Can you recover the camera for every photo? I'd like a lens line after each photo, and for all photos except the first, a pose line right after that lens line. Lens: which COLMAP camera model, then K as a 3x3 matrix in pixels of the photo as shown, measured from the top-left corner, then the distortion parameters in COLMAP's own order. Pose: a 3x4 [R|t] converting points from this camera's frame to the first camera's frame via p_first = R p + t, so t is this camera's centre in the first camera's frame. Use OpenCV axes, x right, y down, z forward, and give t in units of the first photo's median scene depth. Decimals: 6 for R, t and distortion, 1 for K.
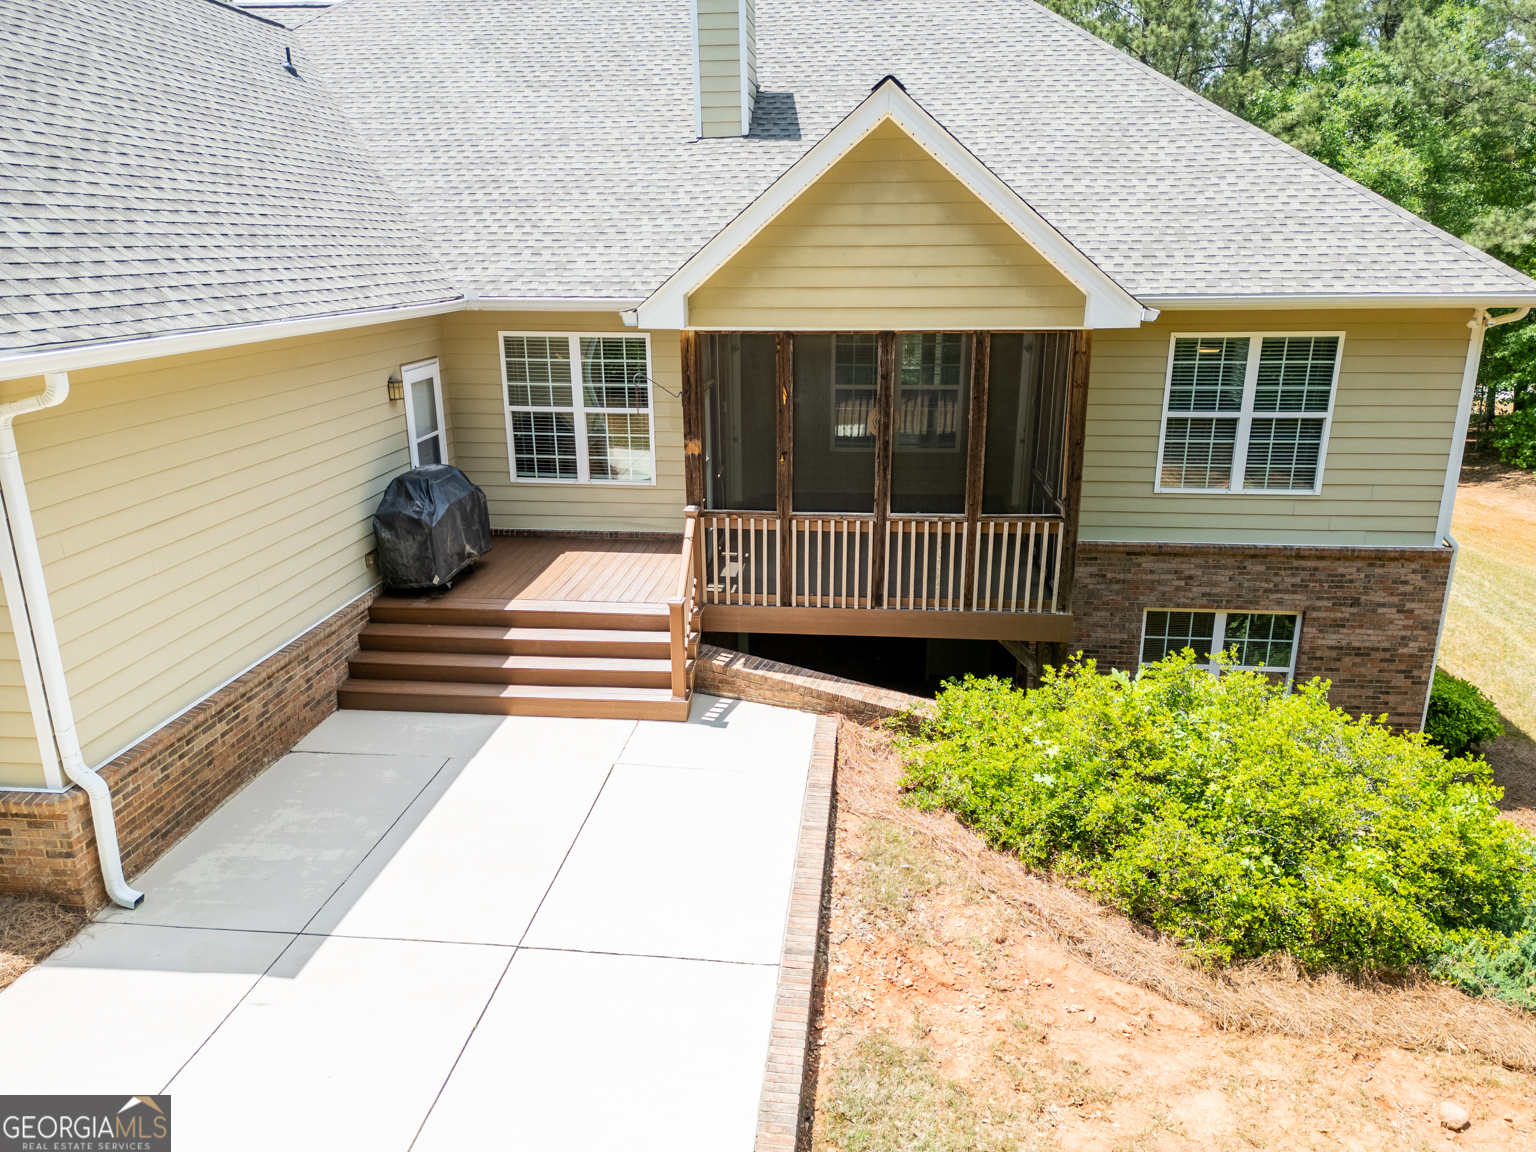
lens RADIAL K [[1094.8, 0, 773.7], [0, 1094.8, 580.0], [0, 0, 1]] dist [0.079041, -0.072087]
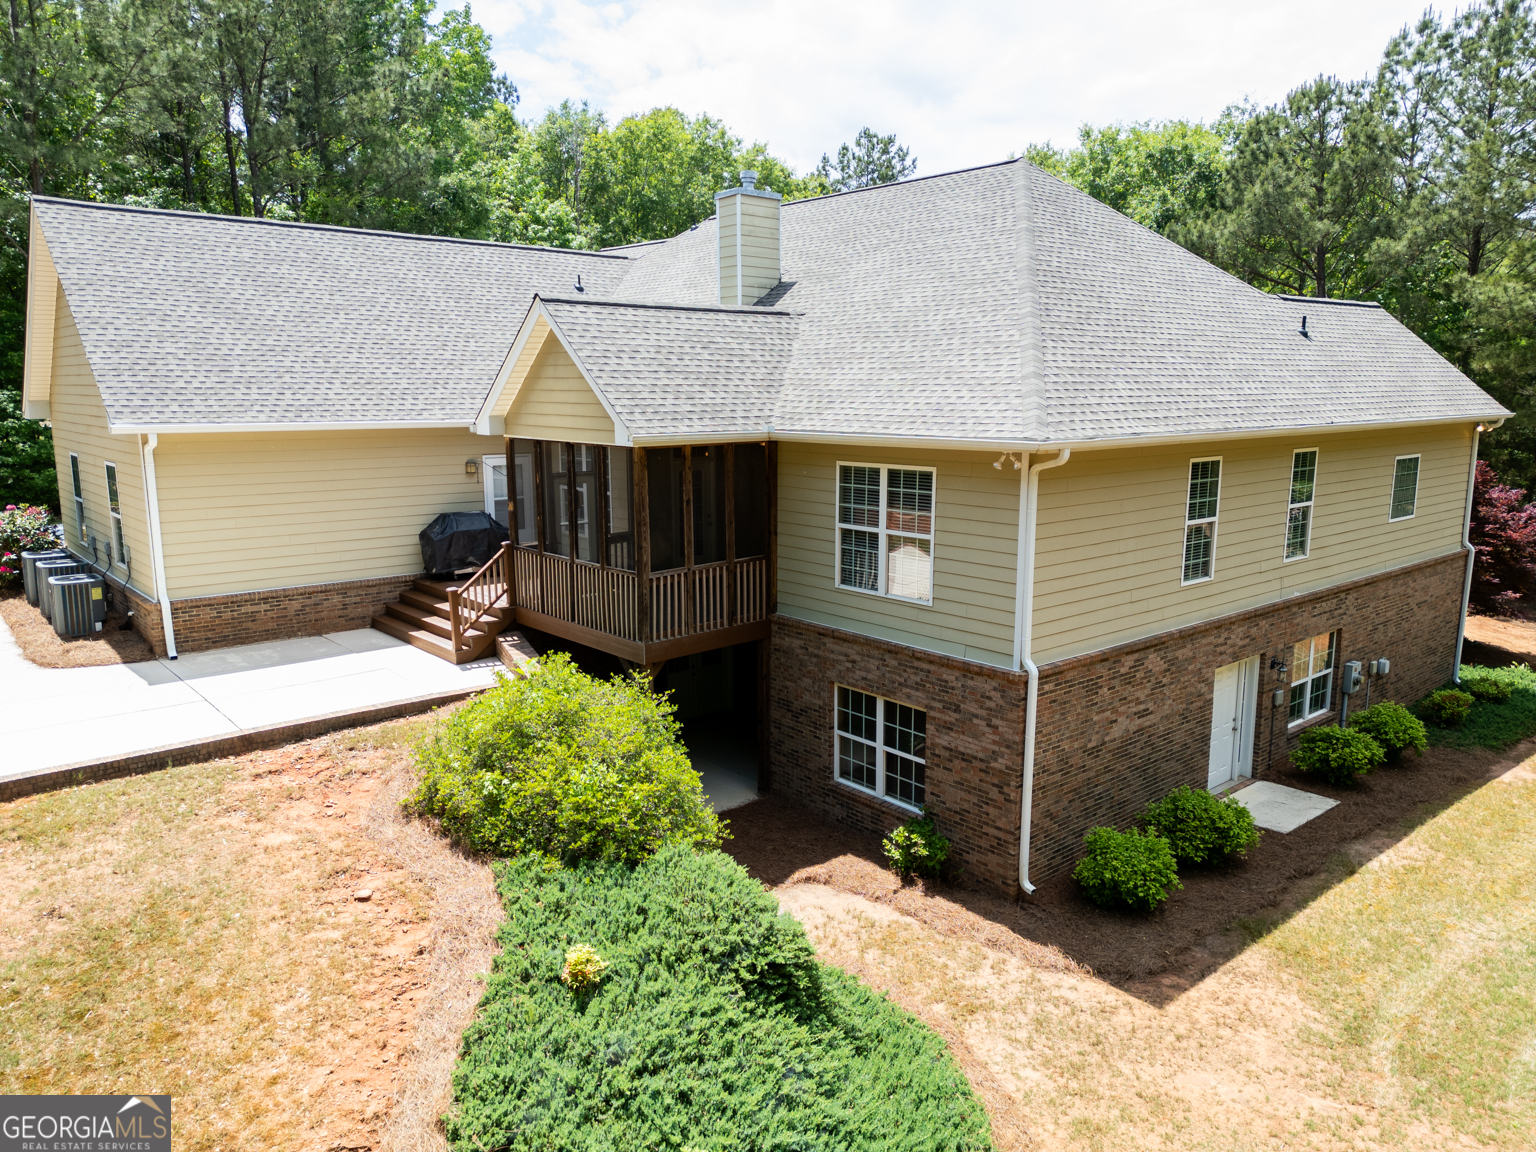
lens RADIAL K [[1094.8, 0, 775.3], [0, 1094.8, 565.5], [0, 0, 1]] dist [0.079041, -0.072087]
pose [[0.723518, 0.113326, -0.680940, 1.189835], [-0.213111, 0.974917, -0.064185, -0.010842], [0.656587, 0.191555, 0.729521, 0.059602]]
